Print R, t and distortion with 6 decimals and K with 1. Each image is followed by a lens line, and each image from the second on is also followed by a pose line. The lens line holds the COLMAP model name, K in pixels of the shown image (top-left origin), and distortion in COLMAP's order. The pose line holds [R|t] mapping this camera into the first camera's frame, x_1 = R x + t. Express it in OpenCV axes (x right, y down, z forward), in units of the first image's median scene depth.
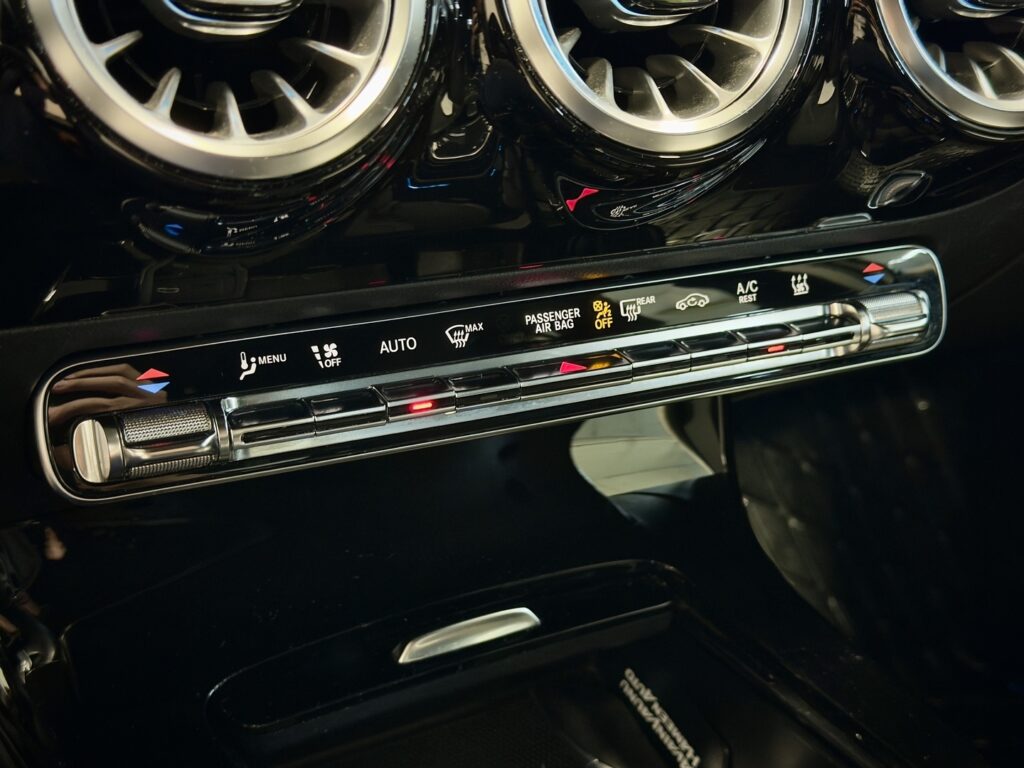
lens RADIAL K [[1442.4, 0, 504.7], [0, 1442.4, 387.3], [0, 0, 1]] dist [0.086014, 0.040356]
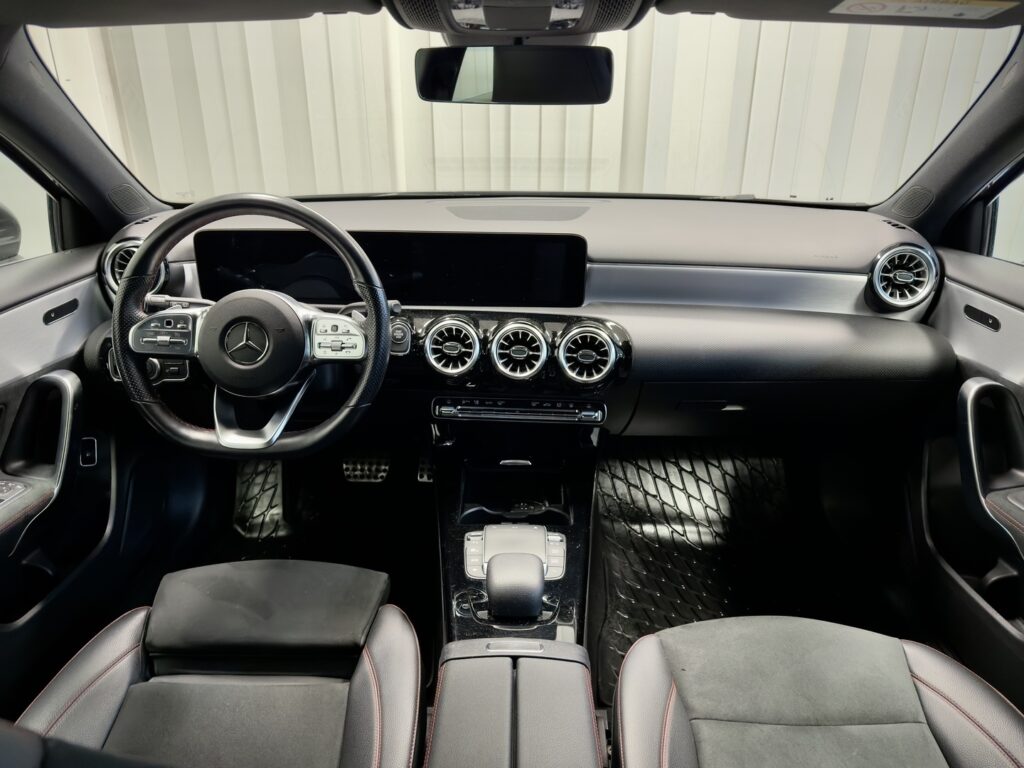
lens RADIAL K [[738.2, 0, 510.4], [0, 738.2, 387.3], [0, 0, 1]] dist [0.094267, -0.142215]
pose [[0.860887, 0.159020, -0.483307, 1.521068], [-0.180490, 0.983574, 0.002123, -0.119053], [0.475706, 0.085405, 0.875448, -1.690492]]
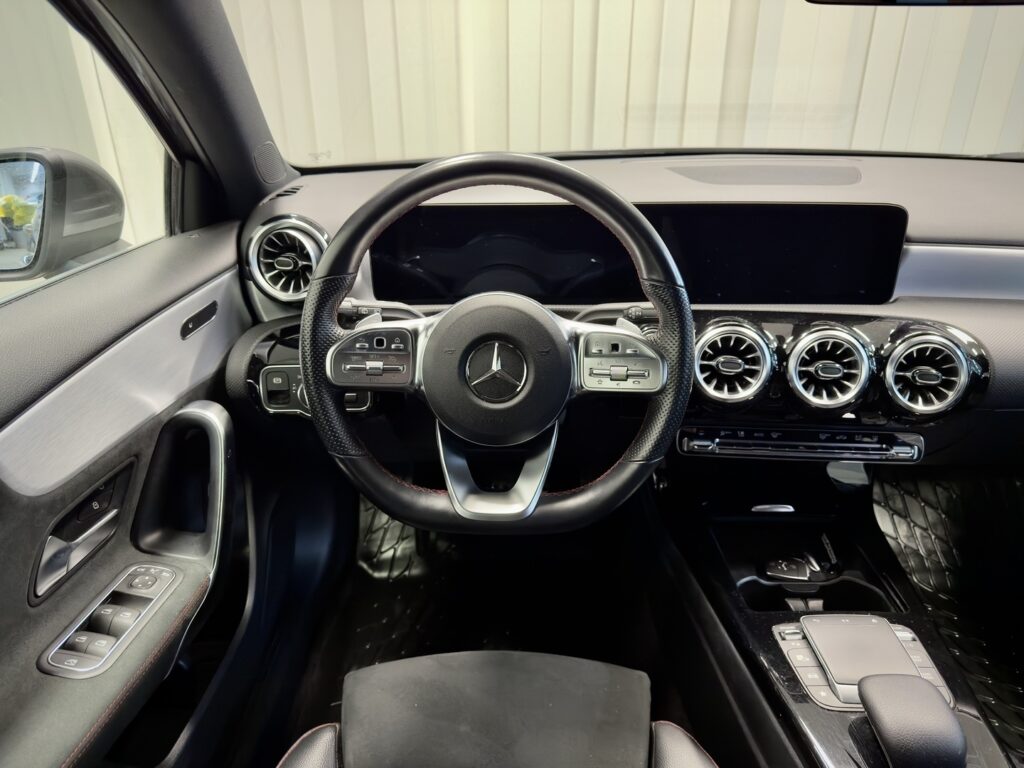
lens RADIAL K [[741.8, 0, 509.8], [0, 741.8, 399.0], [0, 0, 1]] dist [0.097669, -0.144826]
pose [[0.859616, 0.180165, -0.478122, 0.359279], [-0.173411, 0.983100, 0.058673, -0.143784], [0.480613, 0.032475, 0.876331, -1.418984]]
